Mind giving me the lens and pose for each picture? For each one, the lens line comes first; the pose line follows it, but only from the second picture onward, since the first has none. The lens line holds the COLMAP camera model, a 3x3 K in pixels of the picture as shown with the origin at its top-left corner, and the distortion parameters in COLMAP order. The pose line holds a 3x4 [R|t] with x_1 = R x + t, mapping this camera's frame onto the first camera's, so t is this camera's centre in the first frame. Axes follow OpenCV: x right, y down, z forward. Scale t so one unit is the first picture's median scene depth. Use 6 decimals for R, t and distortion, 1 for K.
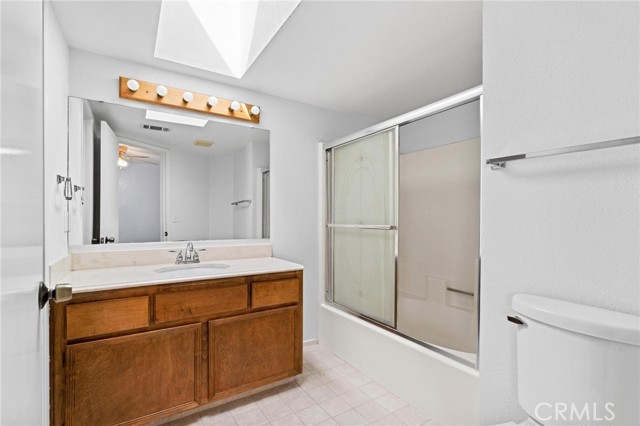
lens RADIAL K [[287.0, 0, 320.0], [0, 287.0, 213.0], [0, 0, 1]] dist [-0.002969, -0.000083]
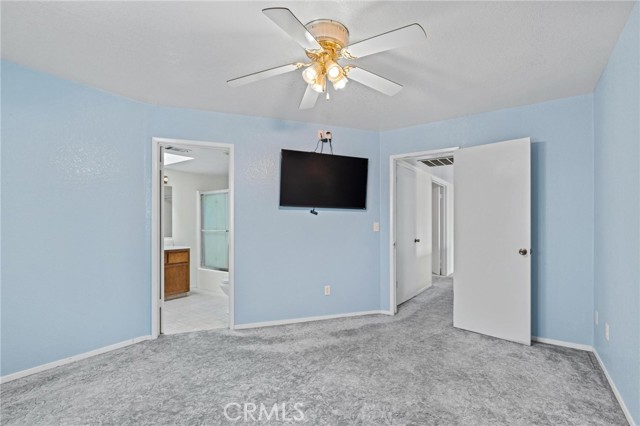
lens RADIAL K [[287.0, 0, 320.0], [0, 287.0, 213.0], [0, 0, 1]] dist [-0.002969, -0.000083]
pose [[0.922634, -0.002330, 0.385669, 0.019815], [0.006514, 0.999933, -0.009542, -0.067710], [-0.385622, 0.011316, 0.922588, -1.469950]]
